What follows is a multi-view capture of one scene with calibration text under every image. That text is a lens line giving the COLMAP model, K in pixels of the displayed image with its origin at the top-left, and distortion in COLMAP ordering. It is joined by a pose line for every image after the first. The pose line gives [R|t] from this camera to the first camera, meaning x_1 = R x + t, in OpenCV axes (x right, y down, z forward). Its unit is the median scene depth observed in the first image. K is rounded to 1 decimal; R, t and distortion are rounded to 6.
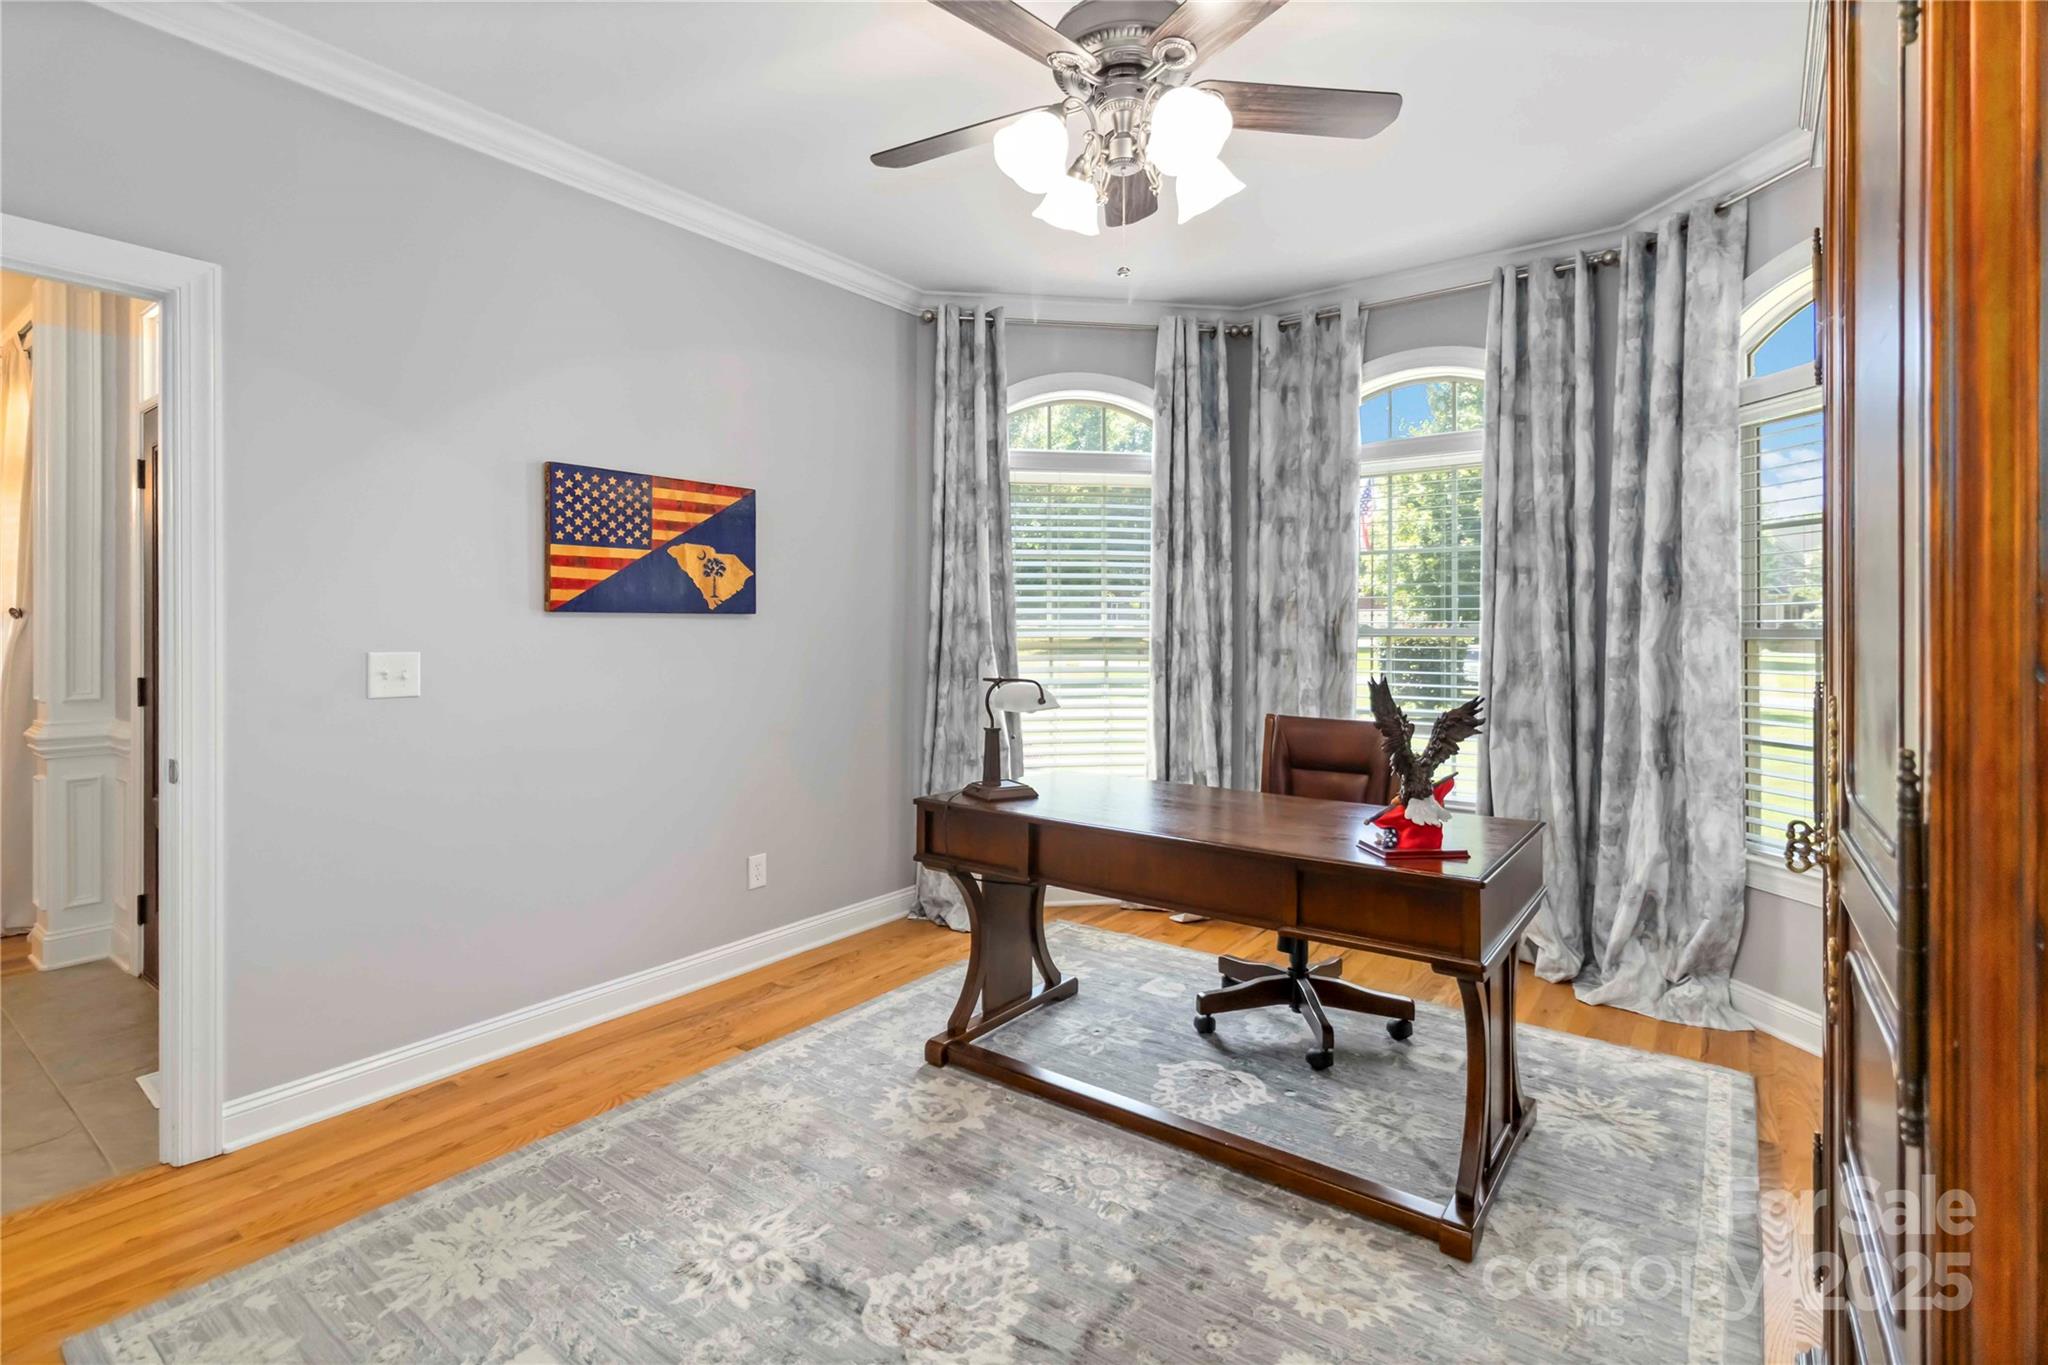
lens RADIAL K [[967.3, 0, 1021.6], [0, 967.3, 627.7], [0, 0, 1]] dist [-0.000938, -0.000156]
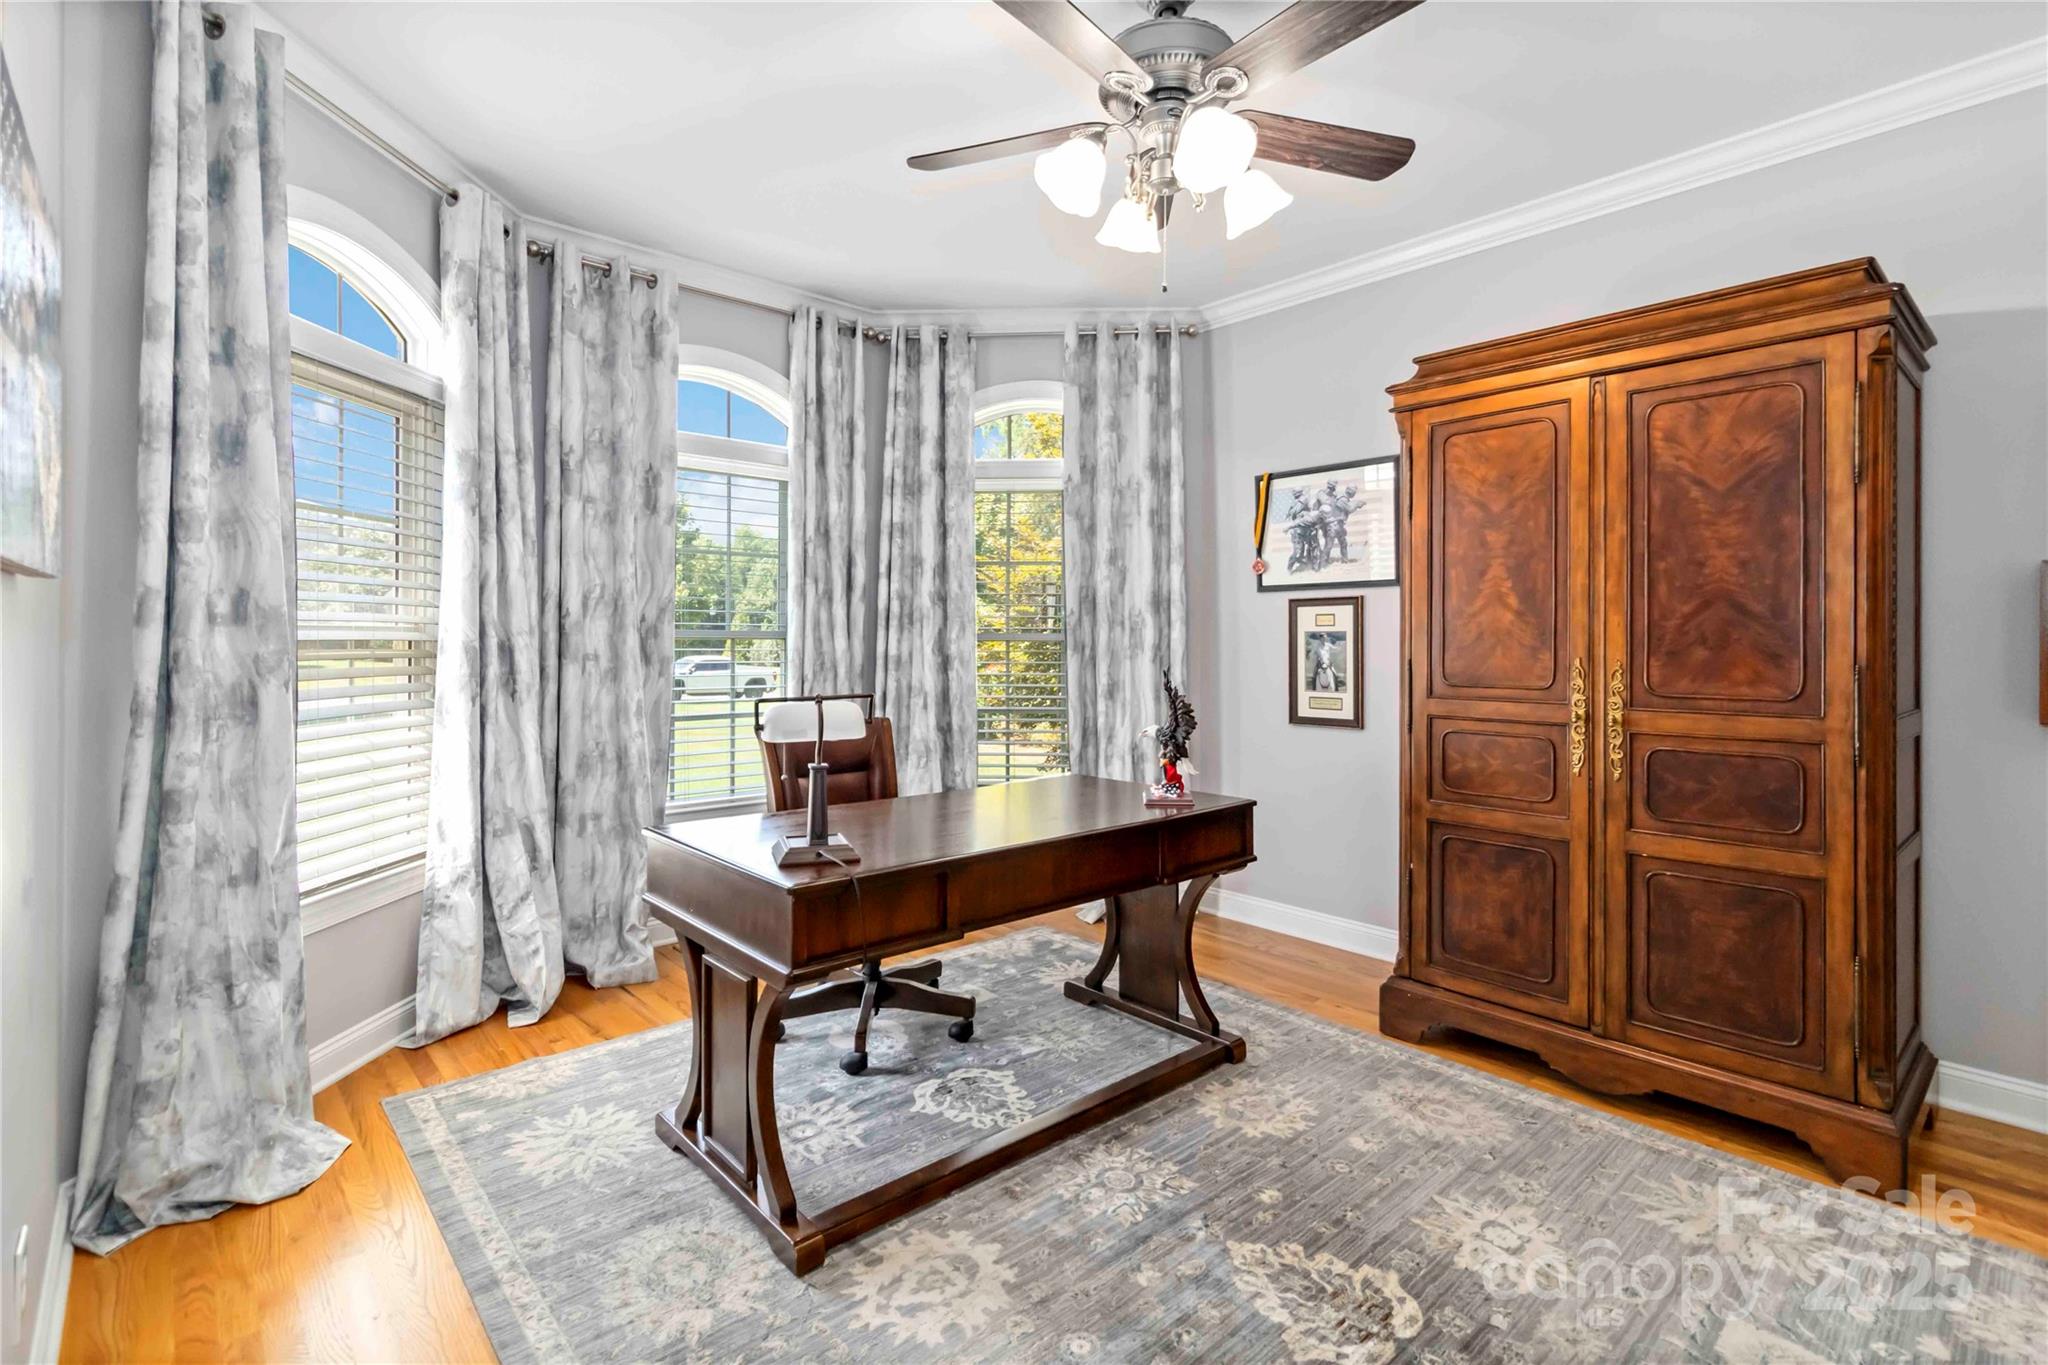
lens RADIAL K [[967.3, 0, 1021.6], [0, 967.3, 627.7], [0, 0, 1]] dist [-0.000938, -0.000156]
pose [[0.193367, 0.008878, 0.981086, -0.572138], [-0.011707, 0.999909, -0.006741, 0.001217], [-0.981057, -0.010182, 0.193453, 0.564978]]
